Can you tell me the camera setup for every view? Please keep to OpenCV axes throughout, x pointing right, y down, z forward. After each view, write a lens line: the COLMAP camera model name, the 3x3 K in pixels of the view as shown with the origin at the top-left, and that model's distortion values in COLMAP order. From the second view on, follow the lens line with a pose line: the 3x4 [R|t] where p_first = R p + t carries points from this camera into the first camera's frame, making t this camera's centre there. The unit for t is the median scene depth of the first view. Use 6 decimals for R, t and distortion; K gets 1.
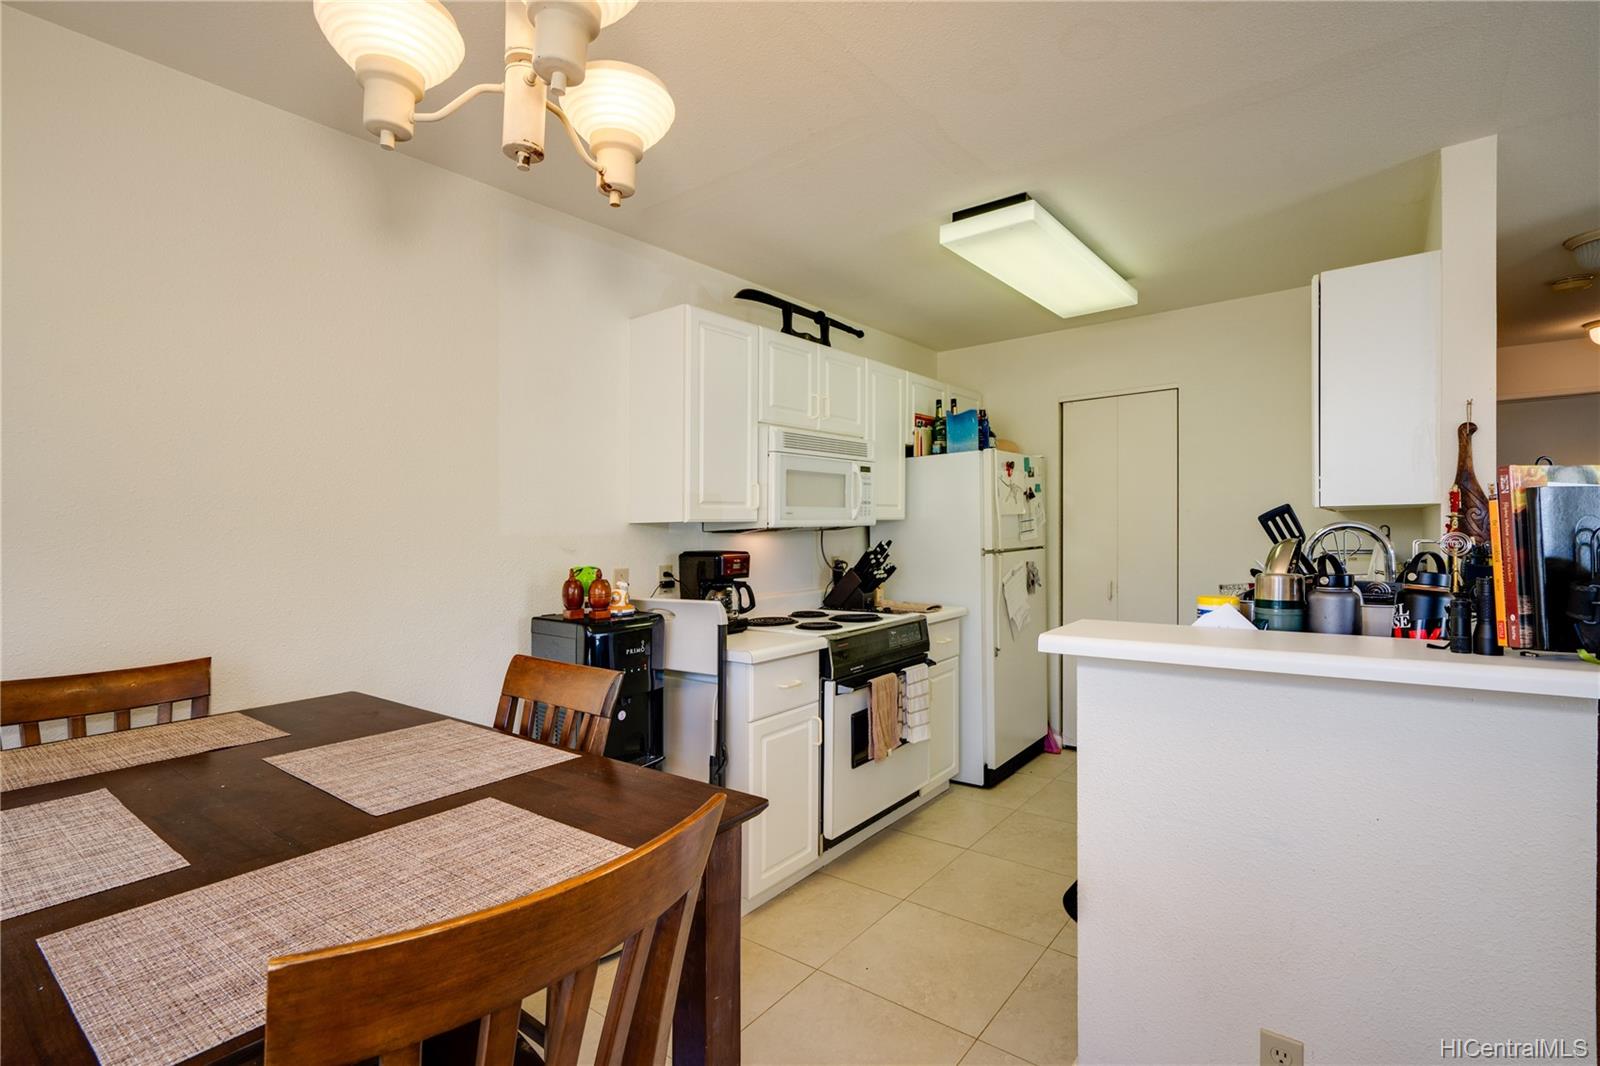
lens RADIAL K [[729.3, 0, 807.1], [0, 729.3, 549.5], [0, 0, 1]] dist [-0.003006, 0.001768]
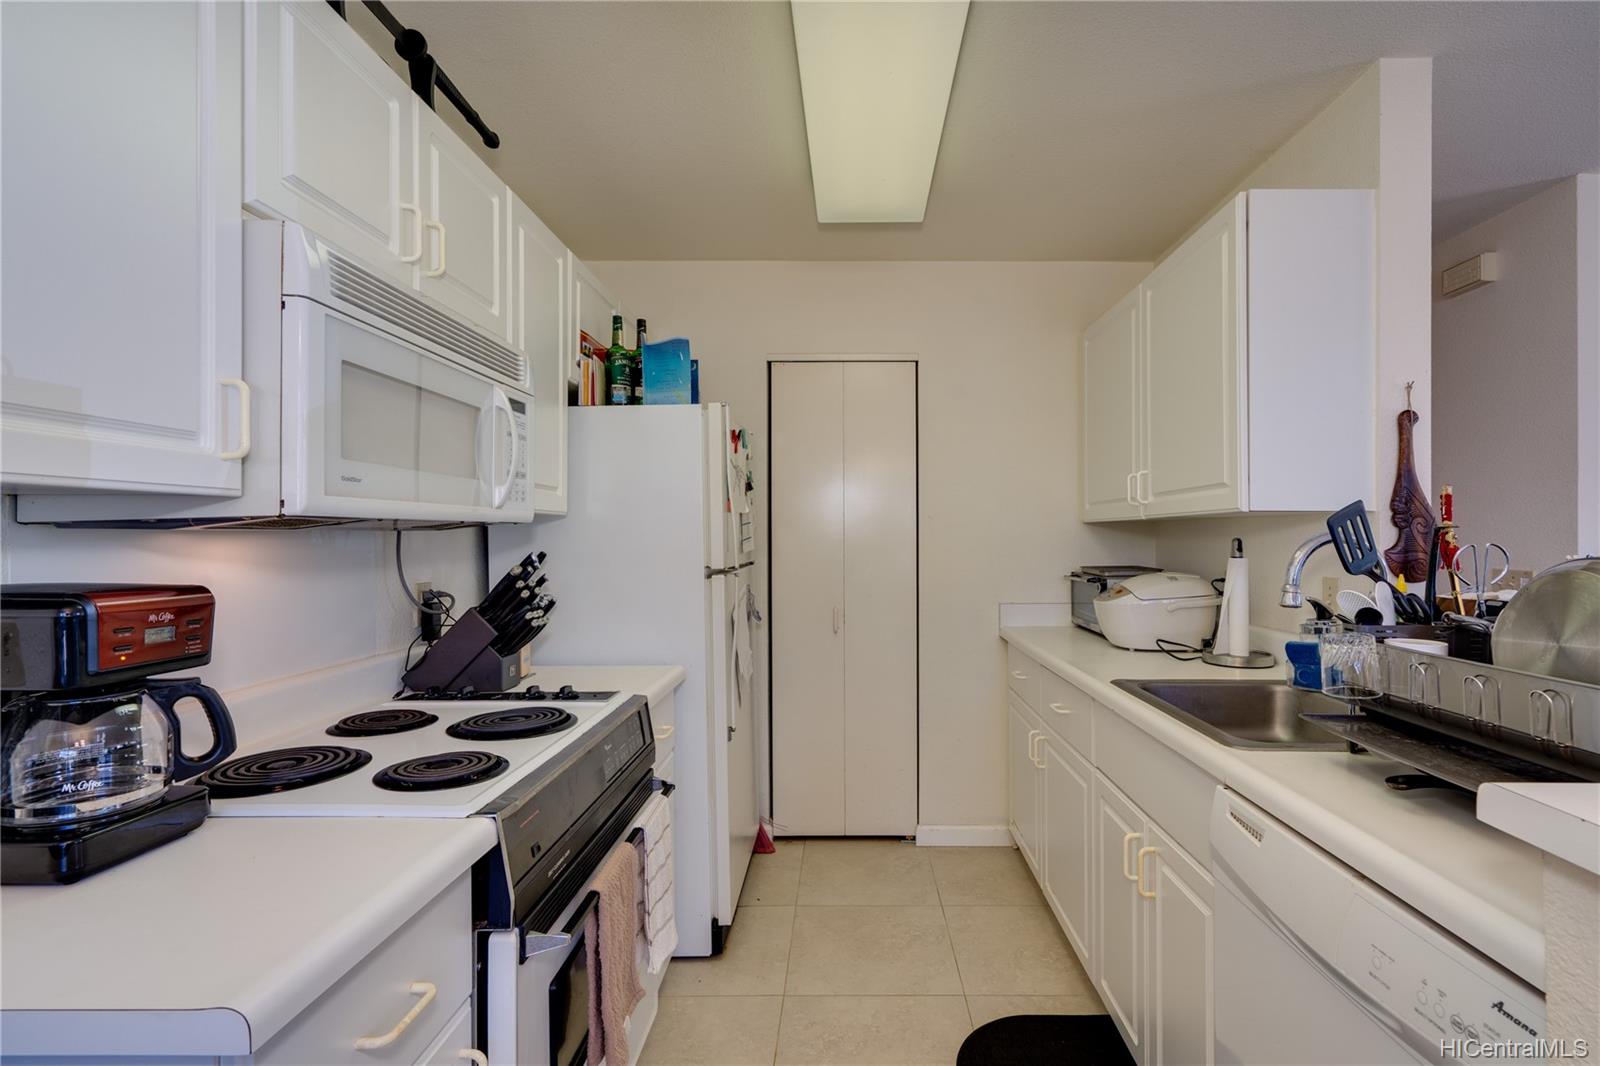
lens RADIAL K [[729.3, 0, 840.5], [0, 729.3, 563.3], [0, 0, 1]] dist [-0.003006, 0.001768]
pose [[0.788617, -0.005160, 0.614863, -0.055856], [0.002570, 0.999984, 0.005096, -0.008166], [-0.614879, -0.002439, 0.788617, 0.546554]]
